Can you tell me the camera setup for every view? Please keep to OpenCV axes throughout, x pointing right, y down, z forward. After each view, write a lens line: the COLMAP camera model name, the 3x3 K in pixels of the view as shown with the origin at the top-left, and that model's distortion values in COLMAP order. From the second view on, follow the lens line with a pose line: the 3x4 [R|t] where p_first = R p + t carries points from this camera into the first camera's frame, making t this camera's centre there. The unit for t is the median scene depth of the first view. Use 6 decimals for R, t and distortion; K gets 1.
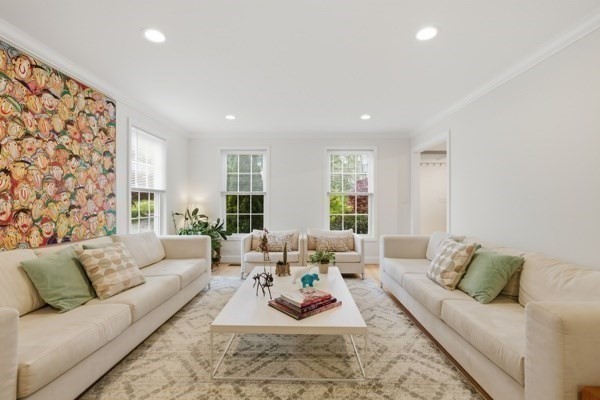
lens RADIAL K [[273.5, 0, 299.2], [0, 273.5, 201.2], [0, 0, 1]] dist [-0.001468, 0.000127]
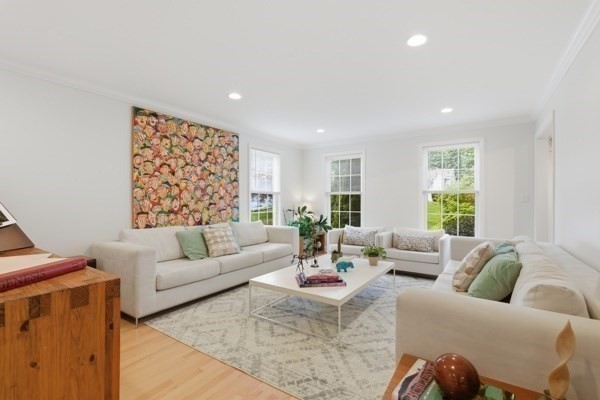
lens RADIAL K [[273.5, 0, 297.9], [0, 273.5, 201.2], [0, 0, 1]] dist [-0.001468, 0.000127]
pose [[0.836666, -0.000661, -0.547712, 0.530841], [0.002487, 0.999994, 0.002592, 0.001110], [0.547707, -0.003531, 0.836663, -0.106334]]
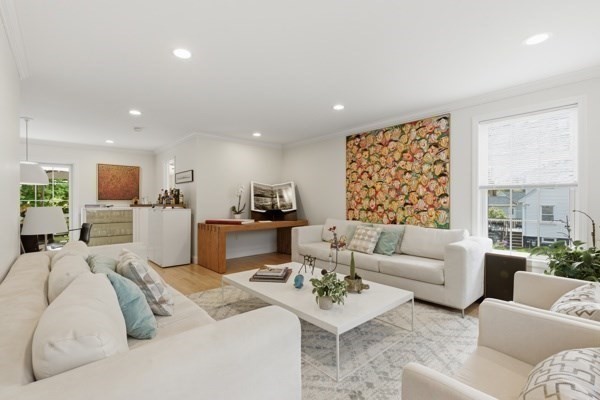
lens RADIAL K [[273.5, 0, 299.0], [0, 273.5, 200.2], [0, 0, 1]] dist [-0.001468, 0.000127]
pose [[-0.731876, -0.001905, -0.681435, 0.711904], [0.000711, 0.999993, -0.003560, 0.003686], [0.681437, -0.003090, -0.731870, 1.742237]]
